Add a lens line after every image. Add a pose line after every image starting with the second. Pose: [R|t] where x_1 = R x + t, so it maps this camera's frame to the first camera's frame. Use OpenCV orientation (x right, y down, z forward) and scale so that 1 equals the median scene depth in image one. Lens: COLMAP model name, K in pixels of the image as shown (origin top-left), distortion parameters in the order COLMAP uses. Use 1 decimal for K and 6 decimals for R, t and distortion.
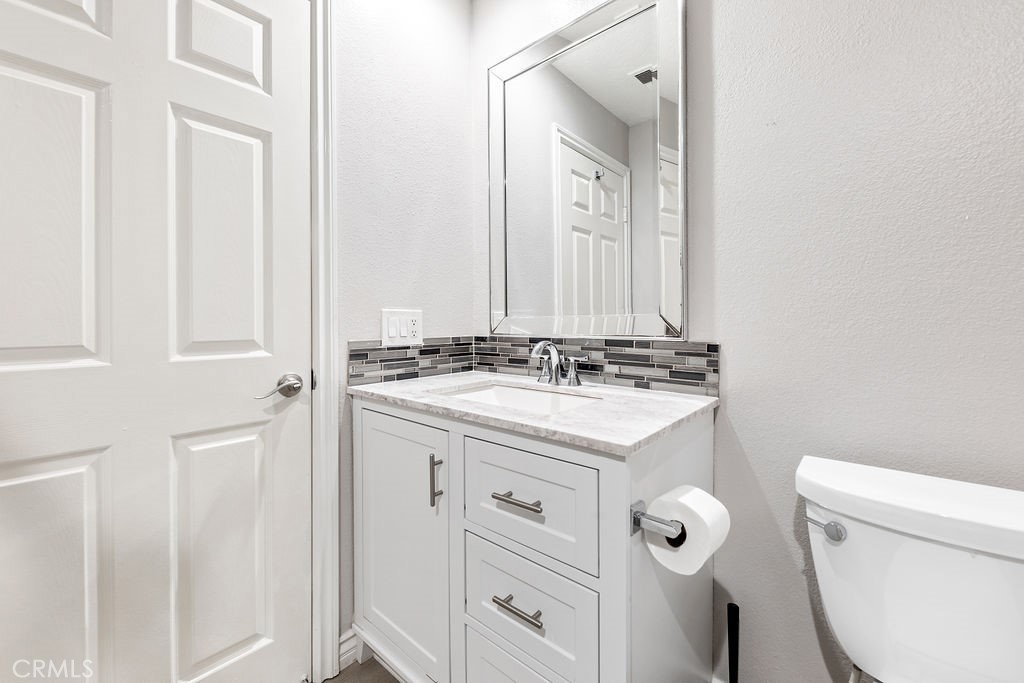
lens RADIAL K [[415.5, 0, 529.5], [0, 415.5, 332.0], [0, 0, 1]] dist [-0.000034, -0.002364]
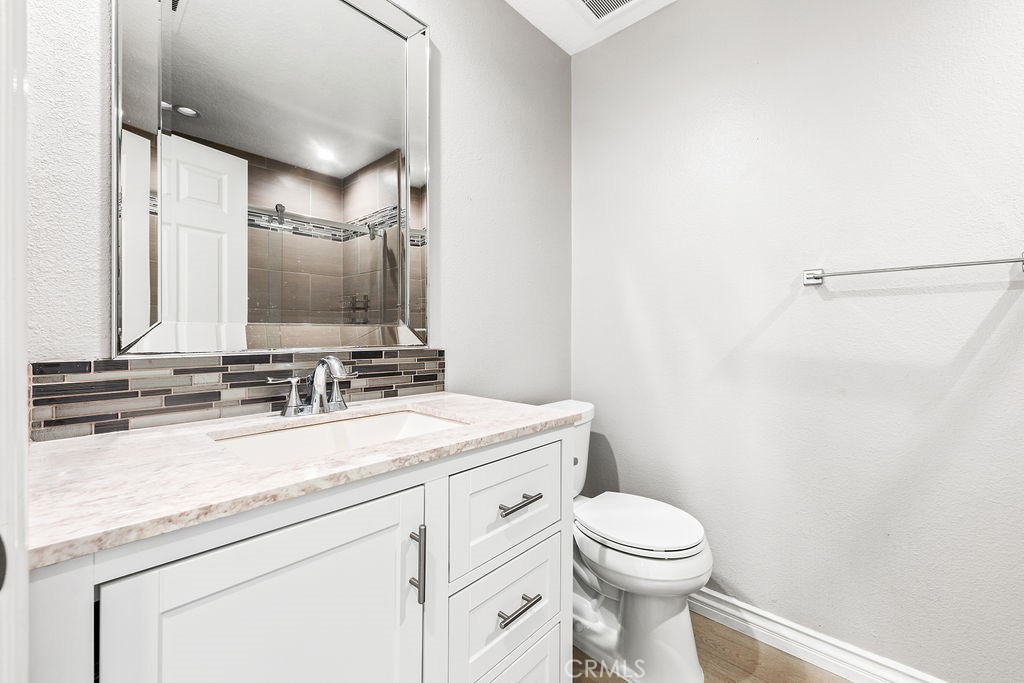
lens RADIAL K [[415.5, 0, 512.9], [0, 415.5, 333.8], [0, 0, 1]] dist [-0.000034, -0.002364]
pose [[0.038360, 0.001351, 0.999263, -0.747910], [0.019195, 0.999814, -0.002088, -0.012256], [-0.999080, 0.019261, 0.038327, 0.674210]]
